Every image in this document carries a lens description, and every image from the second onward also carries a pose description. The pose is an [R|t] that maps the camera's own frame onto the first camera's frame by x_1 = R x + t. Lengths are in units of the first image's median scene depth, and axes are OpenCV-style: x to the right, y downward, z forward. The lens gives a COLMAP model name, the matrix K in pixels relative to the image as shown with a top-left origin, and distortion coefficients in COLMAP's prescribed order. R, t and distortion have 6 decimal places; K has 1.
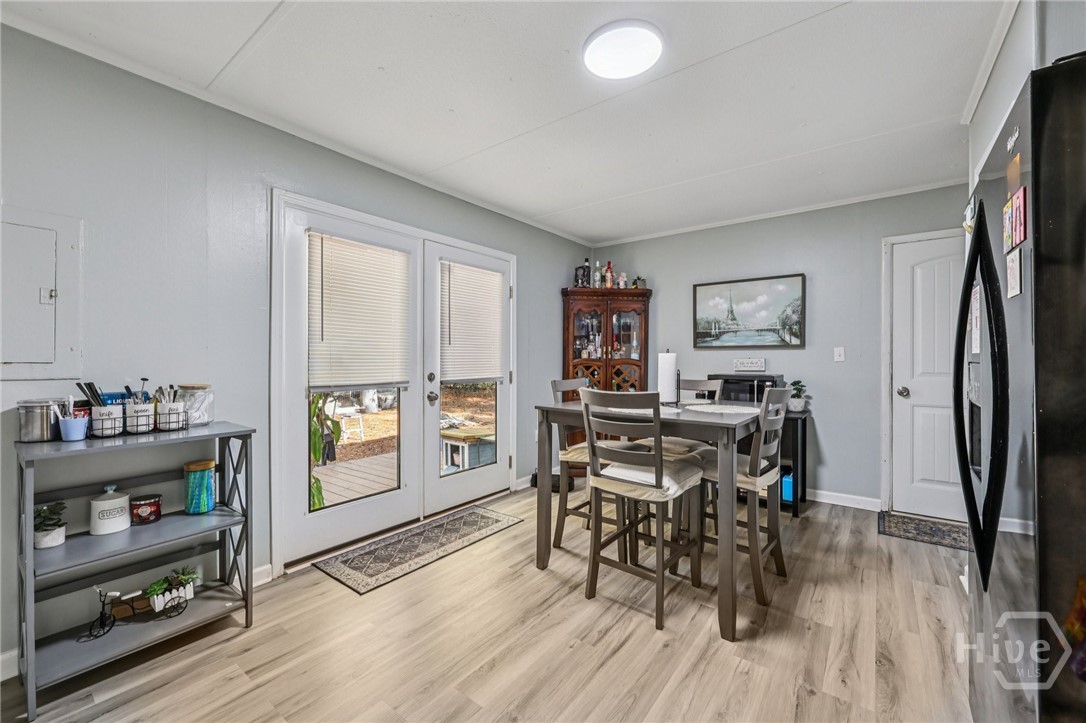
lens RADIAL K [[440.7, 0, 540.9], [0, 440.7, 356.9], [0, 0, 1]] dist [0.002787, 0.000265]
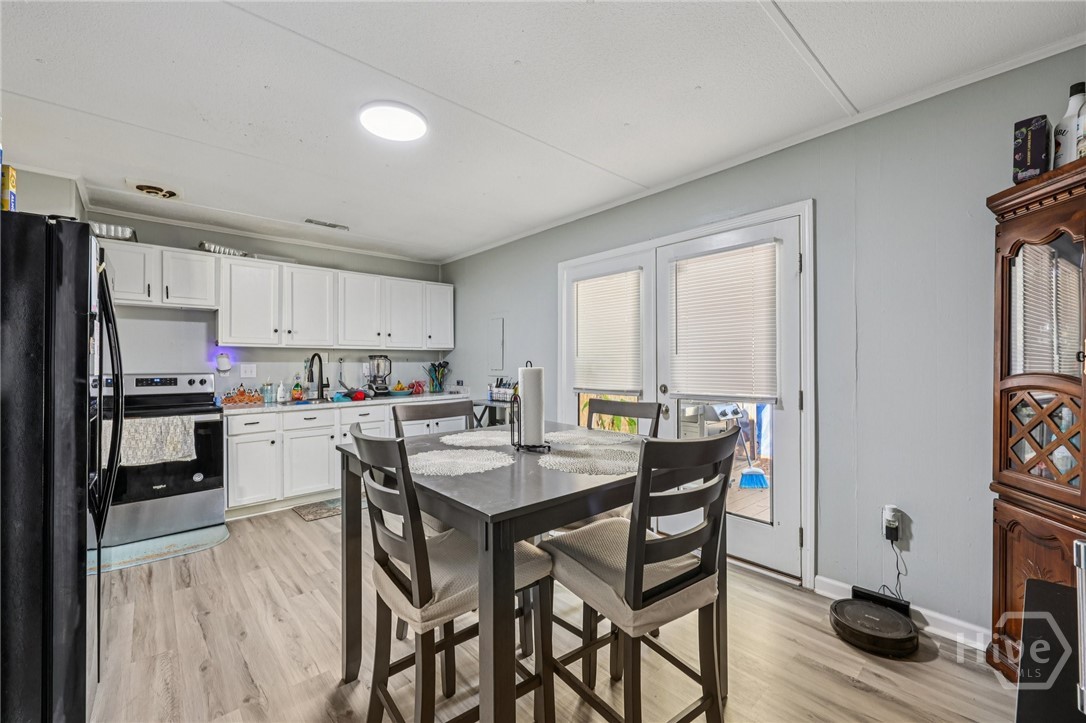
lens RADIAL K [[440.7, 0, 542.7], [0, 440.7, 362.3], [0, 0, 1]] dist [0.002787, 0.000265]
pose [[-0.189820, -0.002684, -0.981815, 0.604687], [0.009912, 0.999940, -0.004650, -0.008102], [0.981769, -0.010614, -0.189782, 0.759453]]
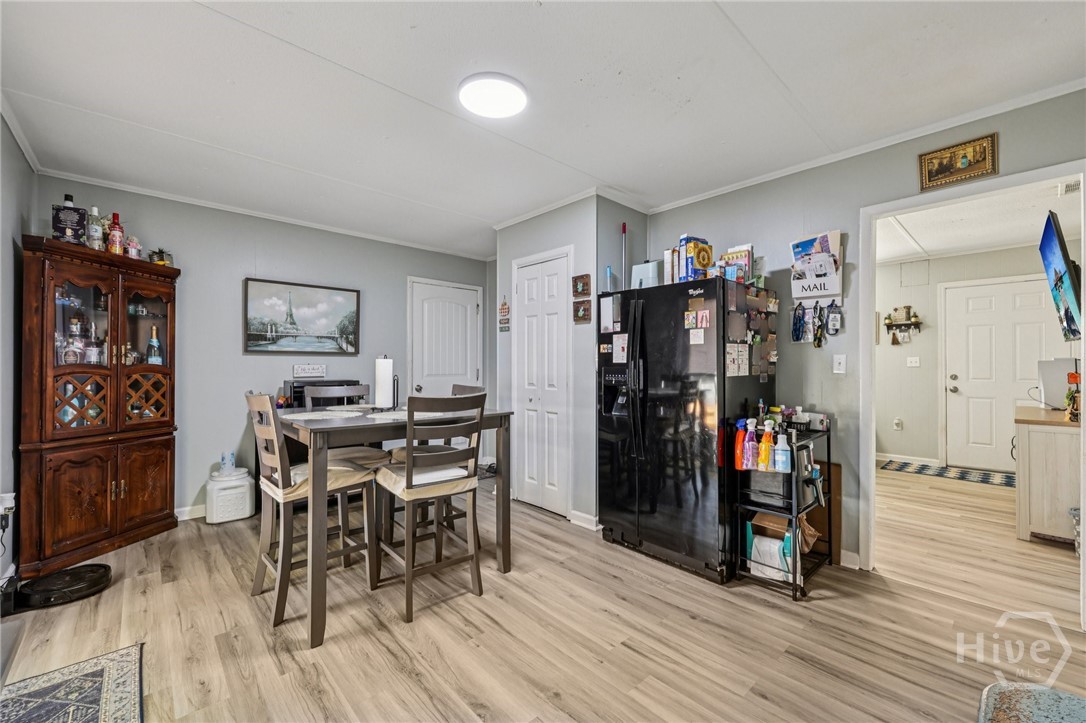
lens RADIAL K [[440.7, 0, 542.7], [0, 440.7, 362.3], [0, 0, 1]] dist [0.002787, 0.000265]
pose [[0.175913, 0.006684, 0.984383, -0.427484], [-0.004904, 0.999970, -0.005914, 0.001655], [-0.984393, -0.003787, 0.175941, 0.313668]]
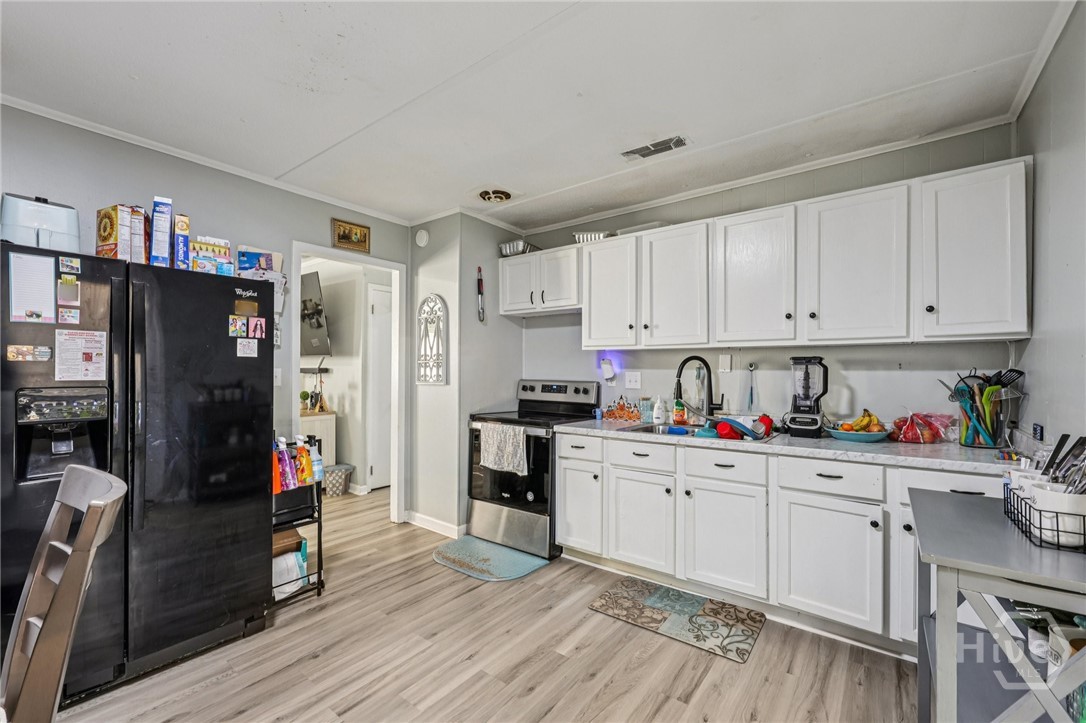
lens RADIAL K [[450.4, 0, 543.6], [0, 450.4, 371.3], [0, 0, 1]] dist [-0.001407, -0.000189]
pose [[-0.999975, -0.005965, 0.003776, -0.123363], [-0.005975, 0.999979, -0.002678, -0.012874], [-0.003760, -0.002701, -0.999989, 0.729428]]
